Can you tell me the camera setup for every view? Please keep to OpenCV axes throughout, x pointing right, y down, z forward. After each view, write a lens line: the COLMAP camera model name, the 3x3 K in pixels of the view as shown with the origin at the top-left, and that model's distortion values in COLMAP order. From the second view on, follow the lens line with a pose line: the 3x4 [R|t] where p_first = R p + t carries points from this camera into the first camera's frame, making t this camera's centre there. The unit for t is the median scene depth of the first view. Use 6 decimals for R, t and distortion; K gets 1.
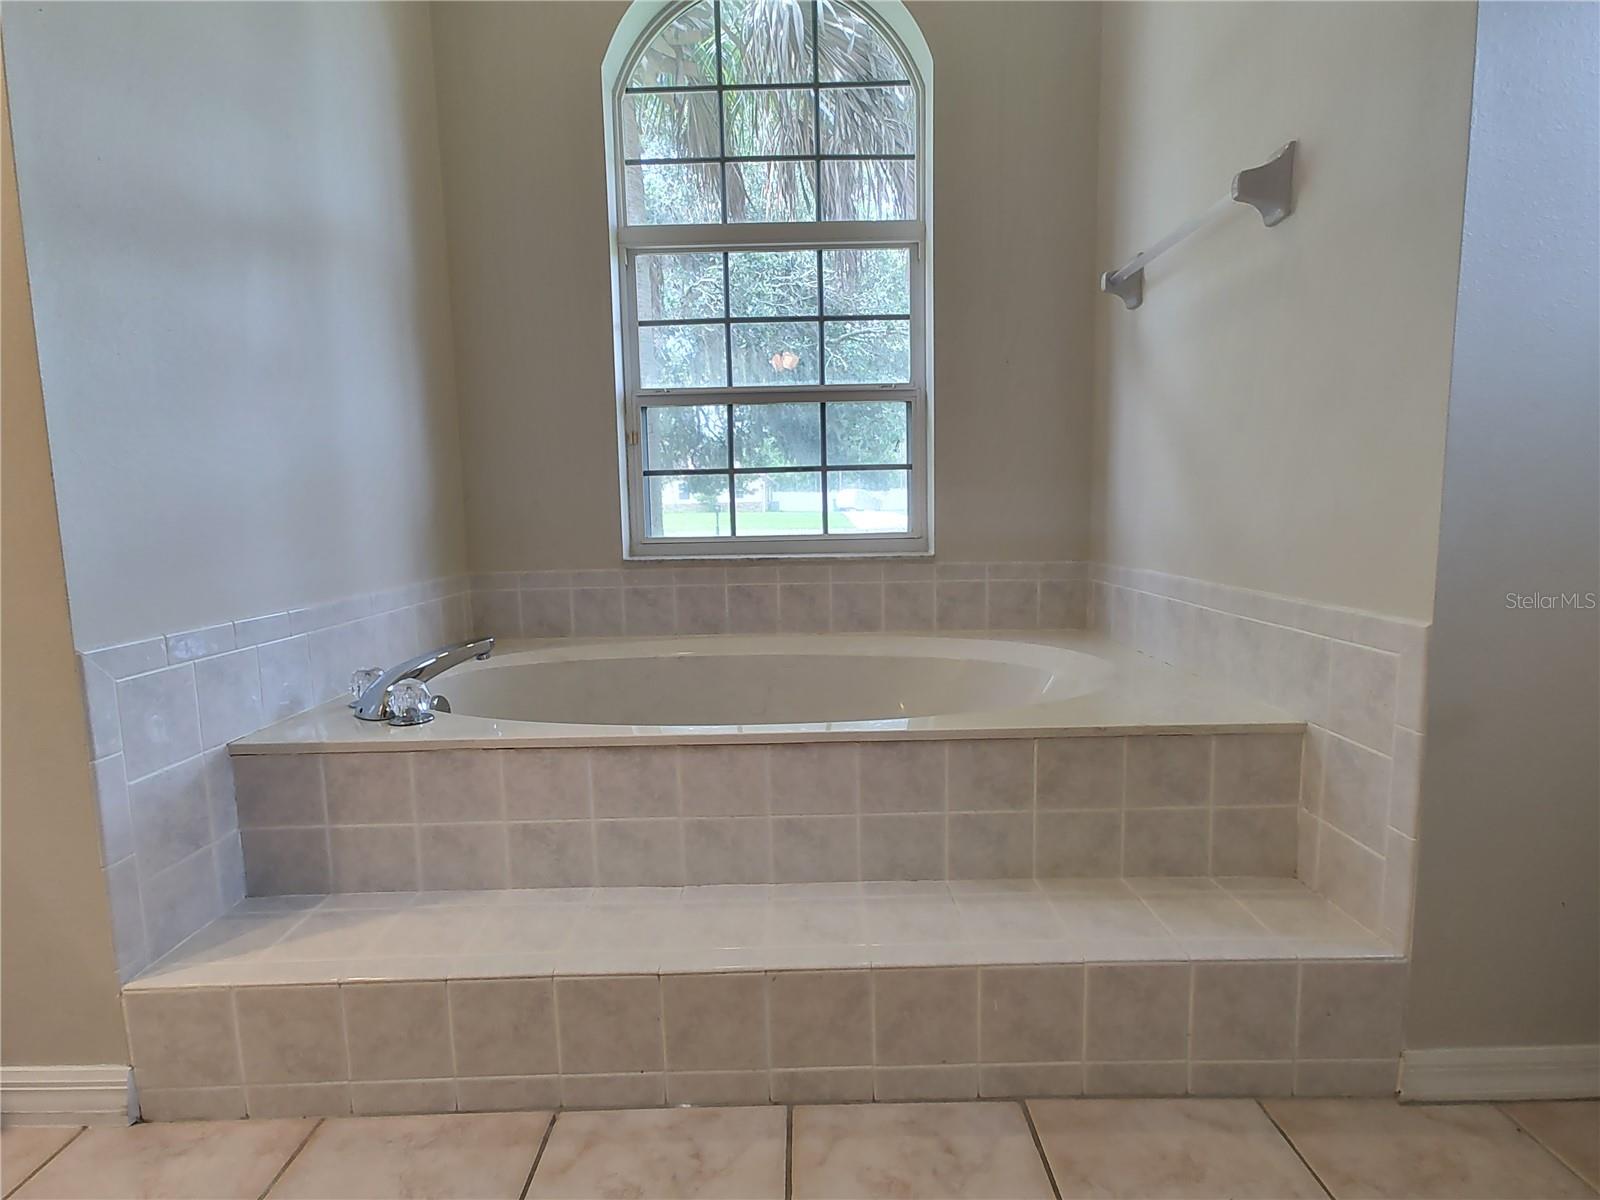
lens RADIAL K [[820.0, 0, 795.0], [0, 820.0, 597.0], [0, 0, 1]] dist [-0.006570, 0.010560]
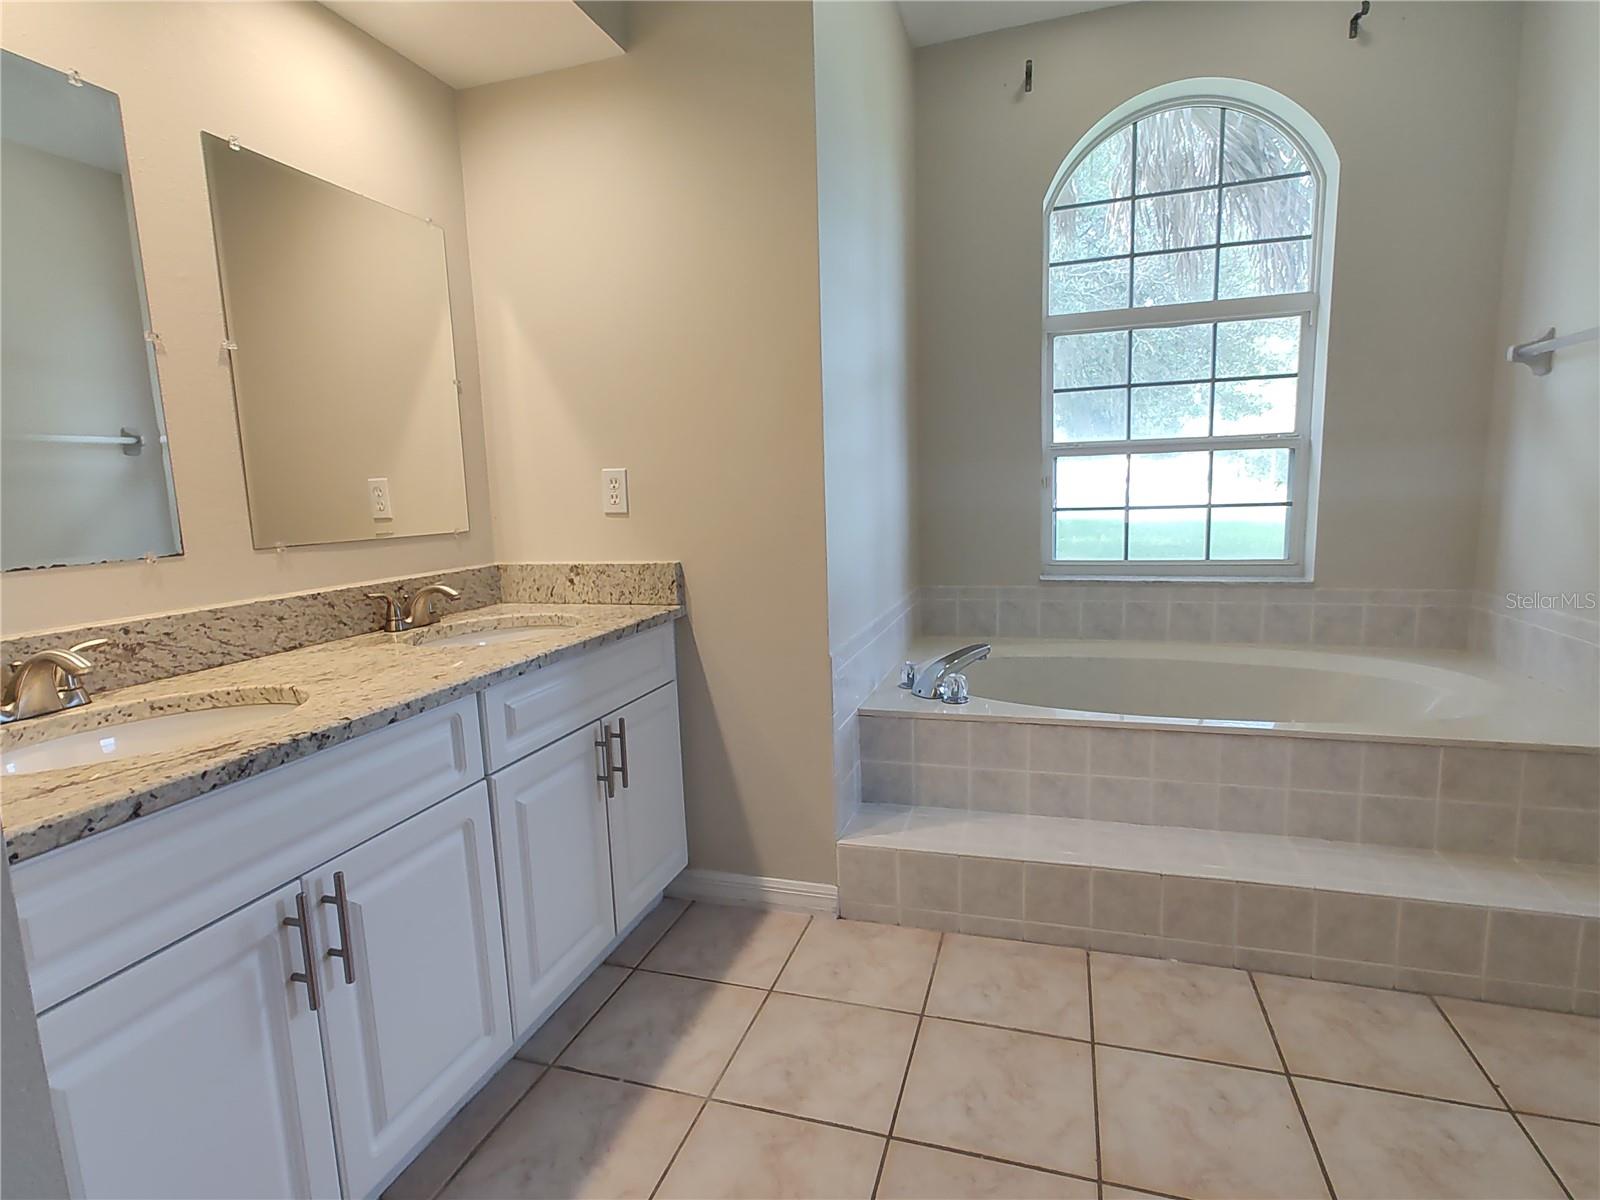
lens RADIAL K [[820.0, 0, 800.5], [0, 820.0, 602.6], [0, 0, 1]] dist [-0.006570, 0.010560]
pose [[0.955015, 0.031619, -0.294867, -0.317035], [-0.019922, 0.998894, 0.042591, -0.096738], [0.295888, -0.034801, 0.954589, -0.575833]]
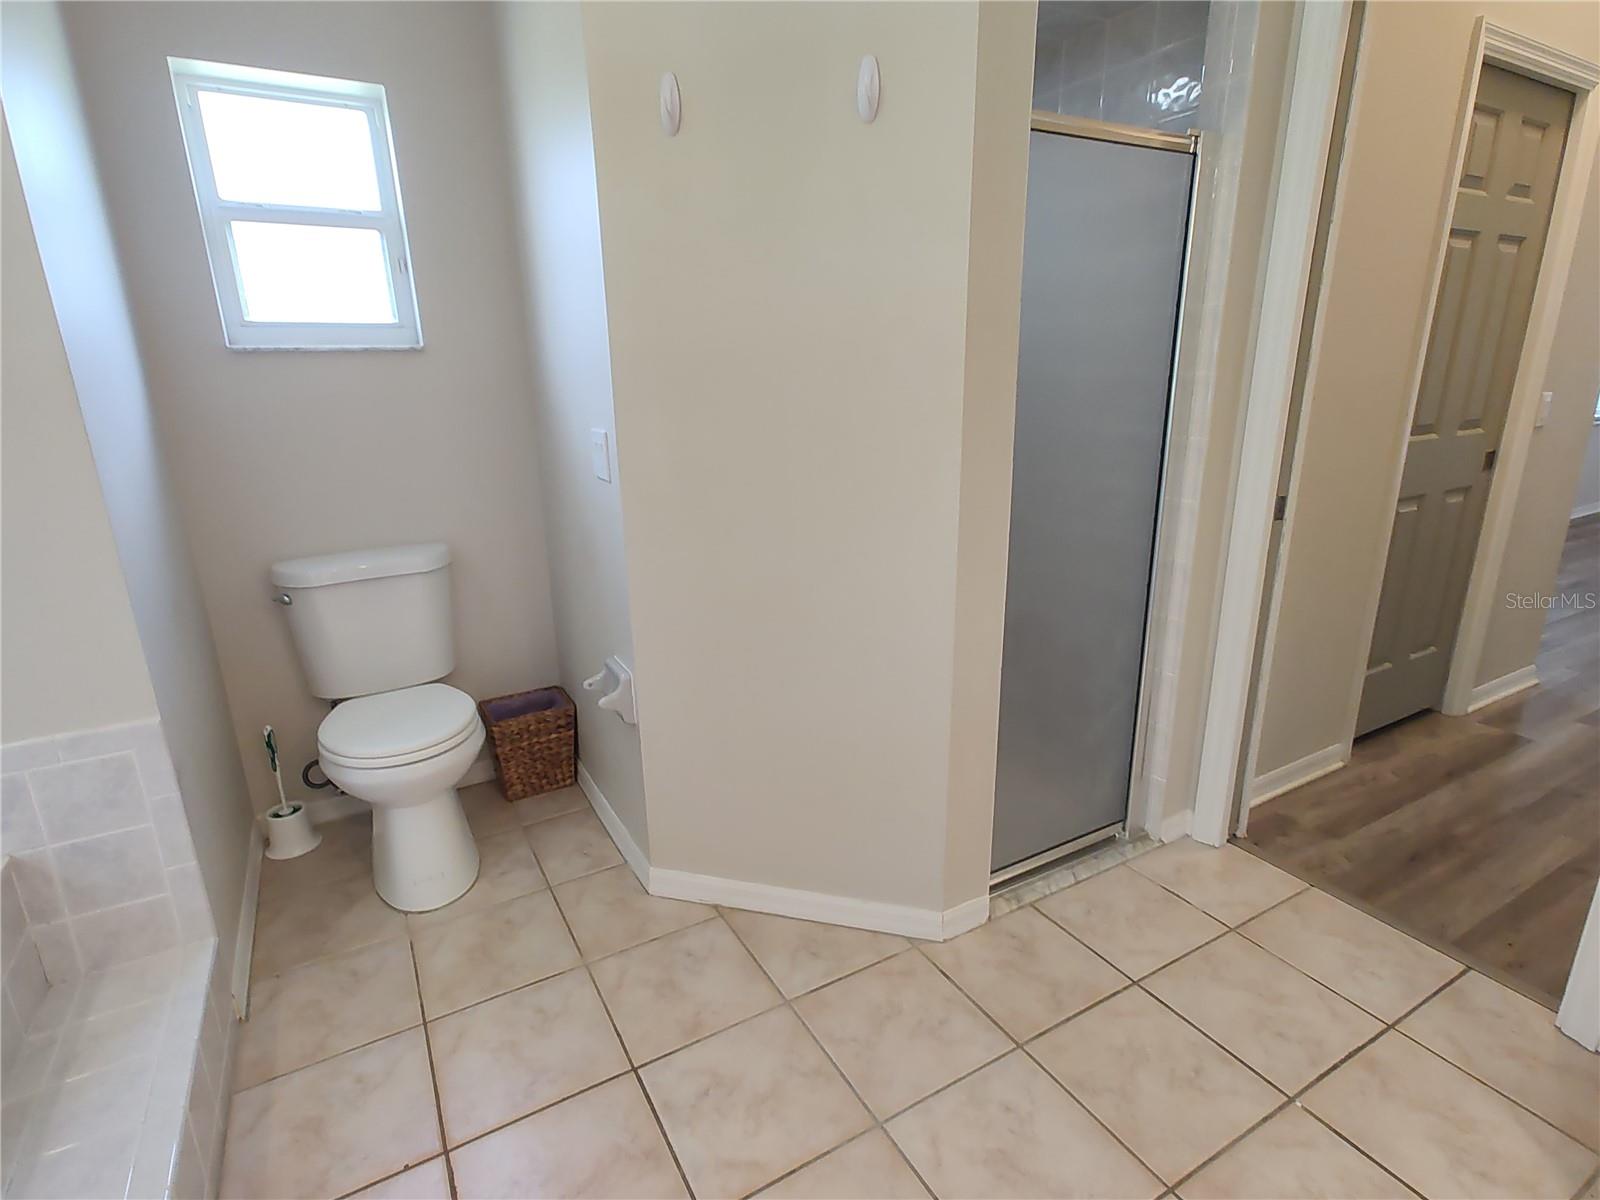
lens RADIAL K [[820.0, 0, 802.2], [0, 820.0, 604.4], [0, 0, 1]] dist [-0.006570, 0.010560]
pose [[-0.499544, -0.211666, 0.840032, -0.711062], [0.122632, 0.942647, 0.310448, -0.358915], [-0.857565, 0.258097, -0.444936, 0.526404]]
